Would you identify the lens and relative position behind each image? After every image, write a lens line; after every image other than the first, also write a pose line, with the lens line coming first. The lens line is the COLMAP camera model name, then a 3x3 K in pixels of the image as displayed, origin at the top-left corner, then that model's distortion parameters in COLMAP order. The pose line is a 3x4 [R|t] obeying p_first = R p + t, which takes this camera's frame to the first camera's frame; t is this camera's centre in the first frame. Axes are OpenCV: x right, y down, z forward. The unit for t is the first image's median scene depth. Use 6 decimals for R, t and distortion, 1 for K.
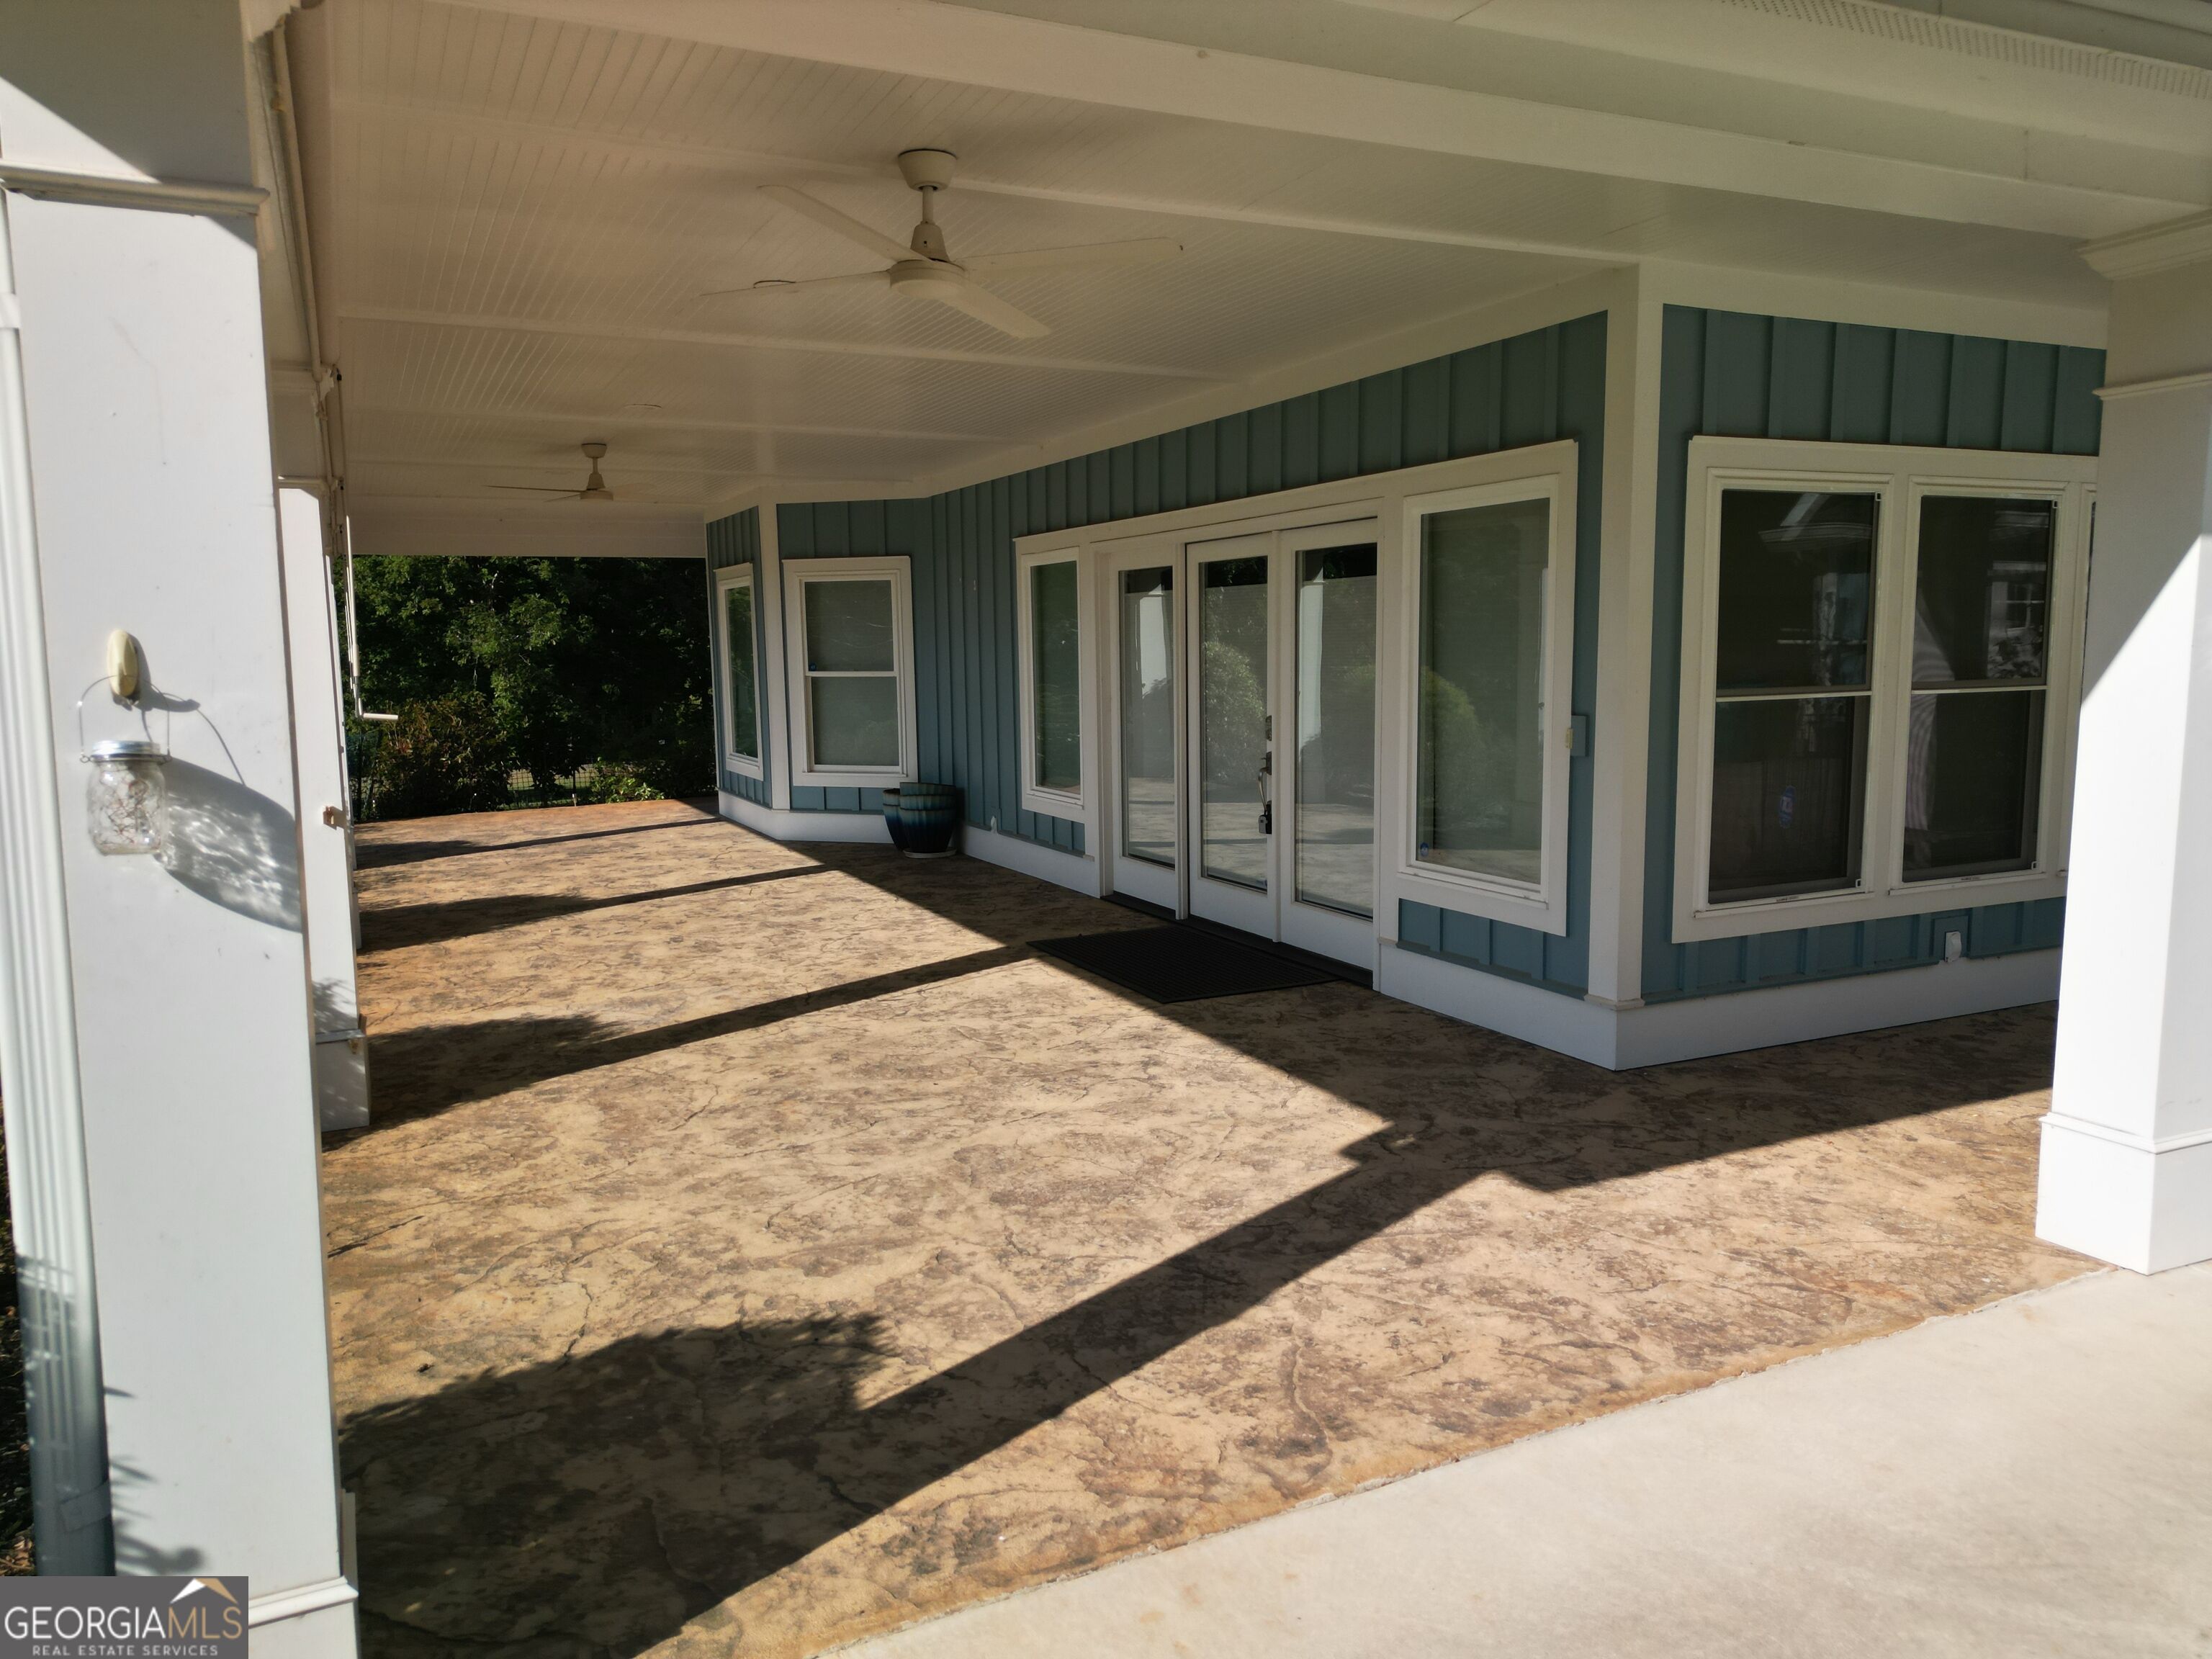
lens RADIAL K [[1541.5, 0, 1107.6], [0, 1541.5, 823.2], [0, 0, 1]] dist [0.039639, -0.031544]
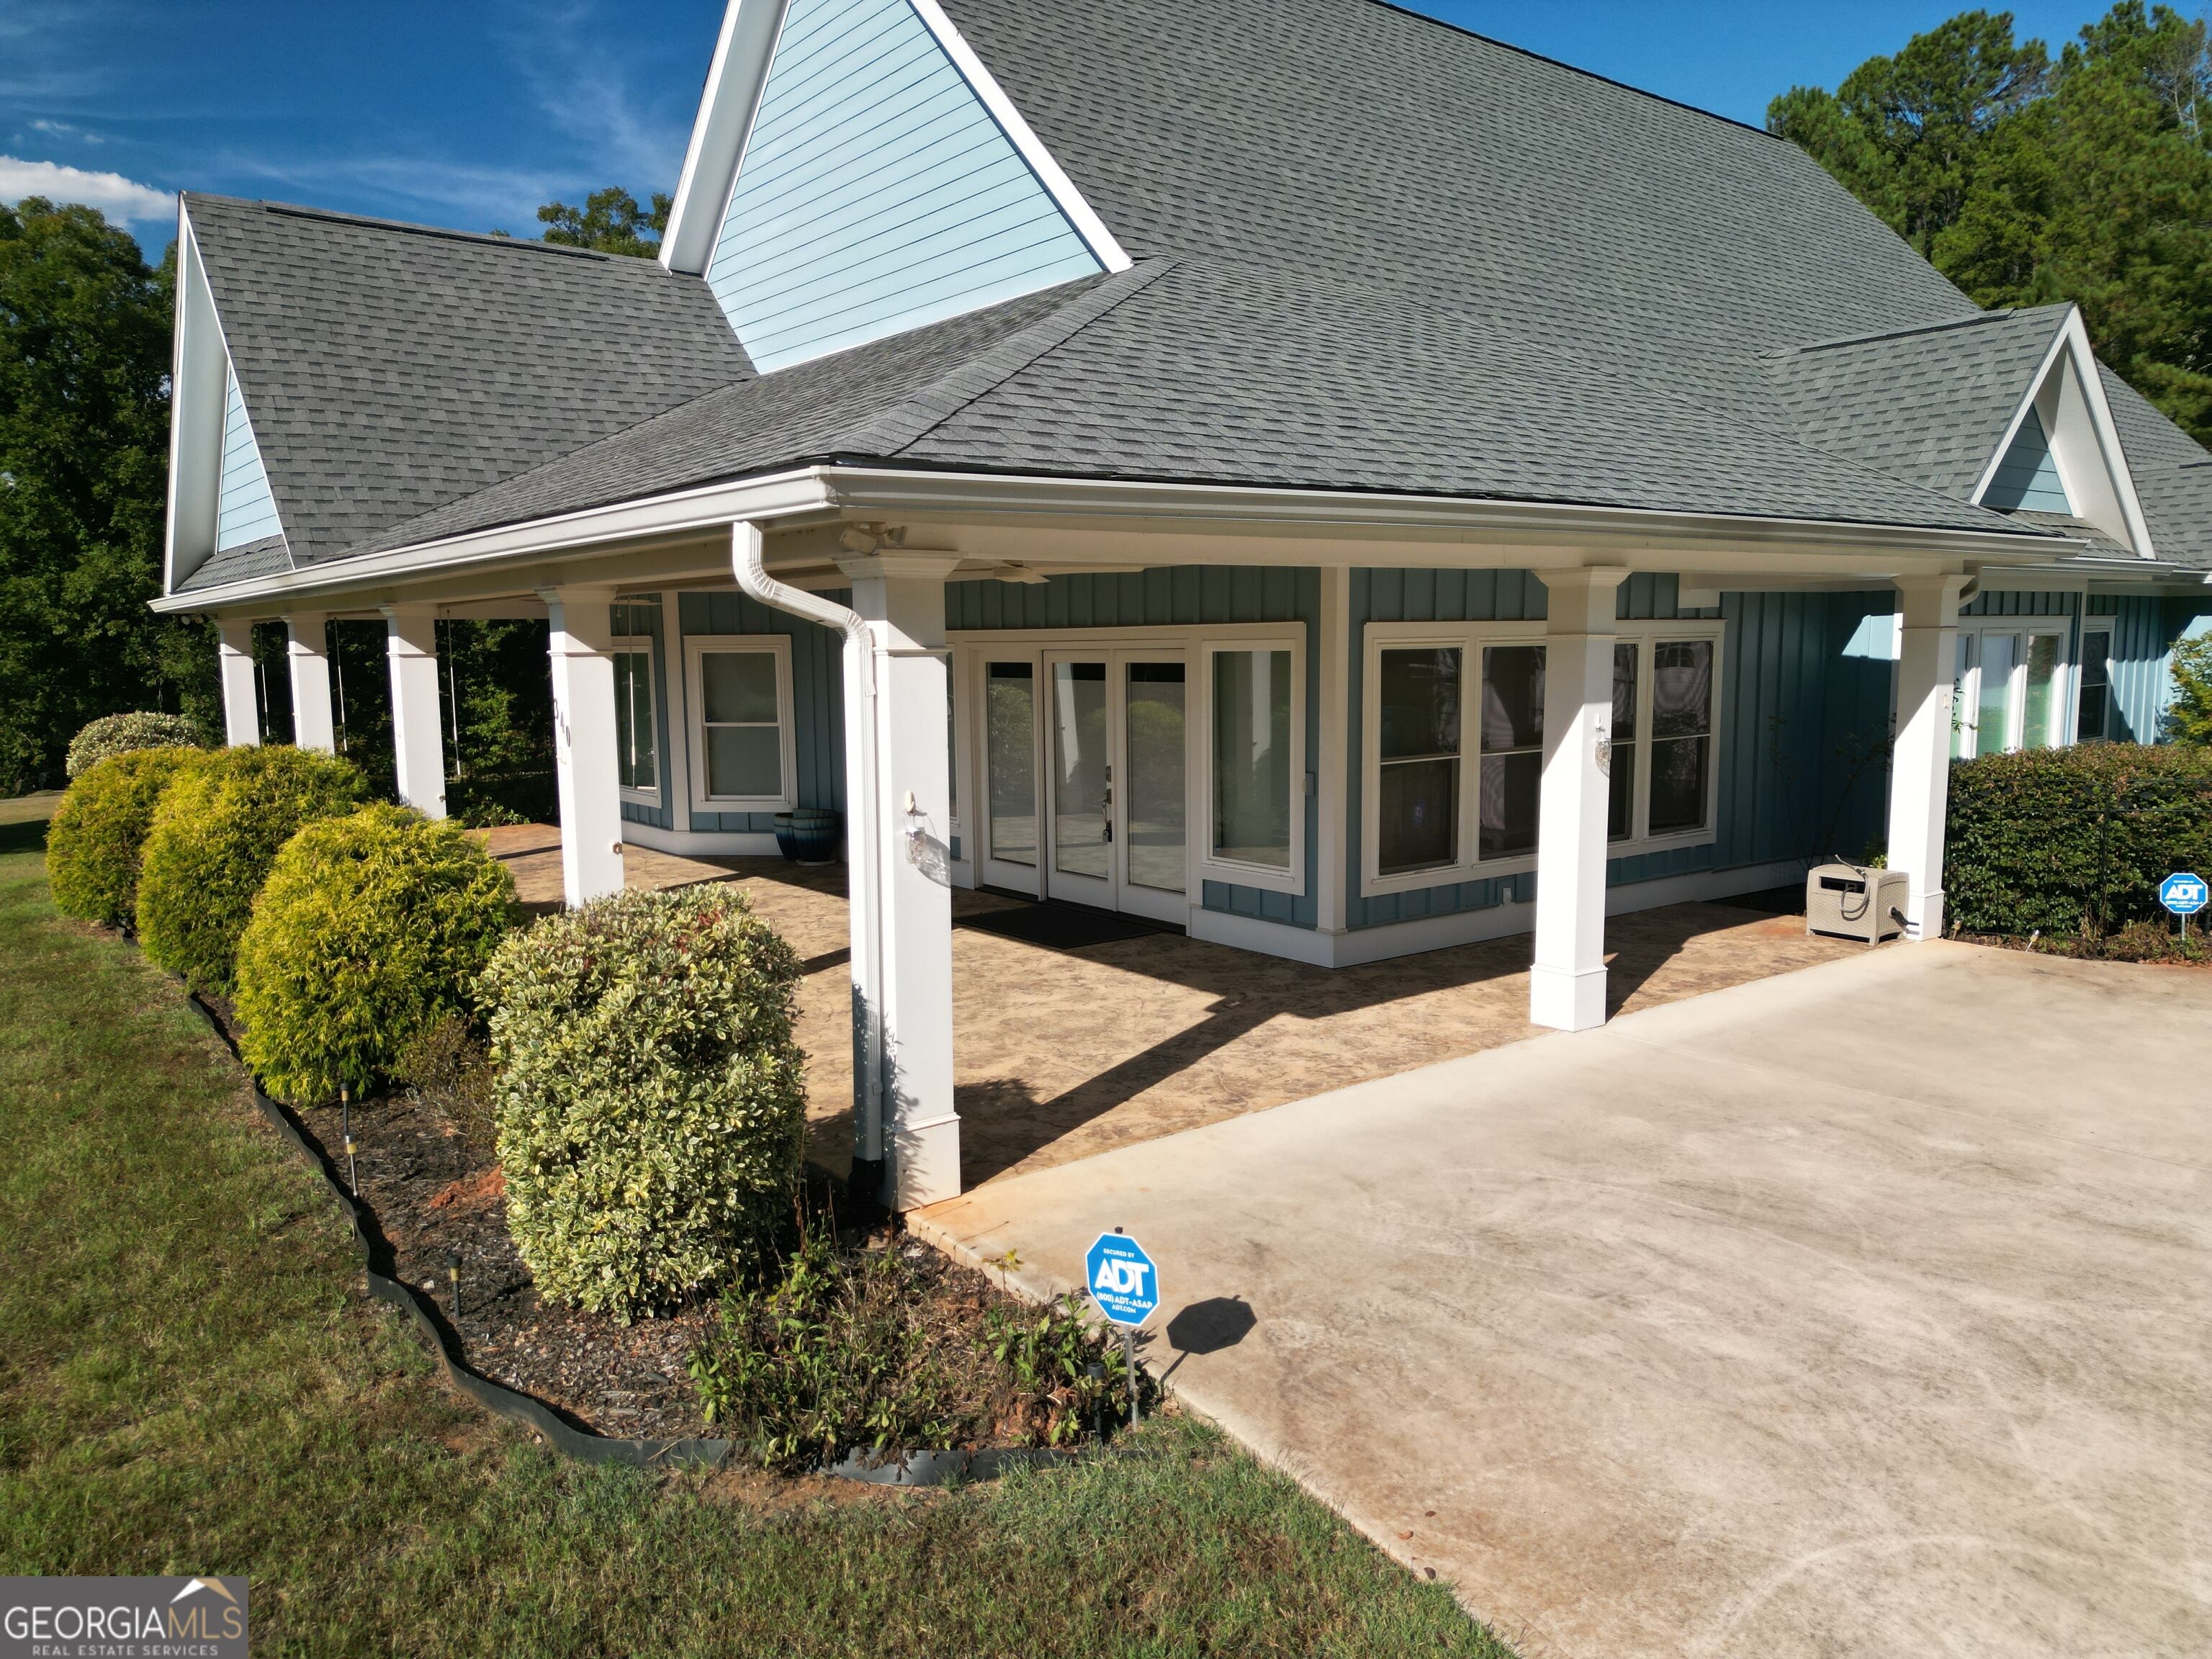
lens RADIAL K [[1541.5, 0, 1103.3], [0, 1541.5, 825.6], [0, 0, 1]] dist [0.039639, -0.031544]
pose [[0.977720, -0.023695, 0.208571, -0.363012], [0.023741, 0.999716, 0.002287, -0.021375], [-0.208566, 0.002716, 0.978005, -0.835976]]
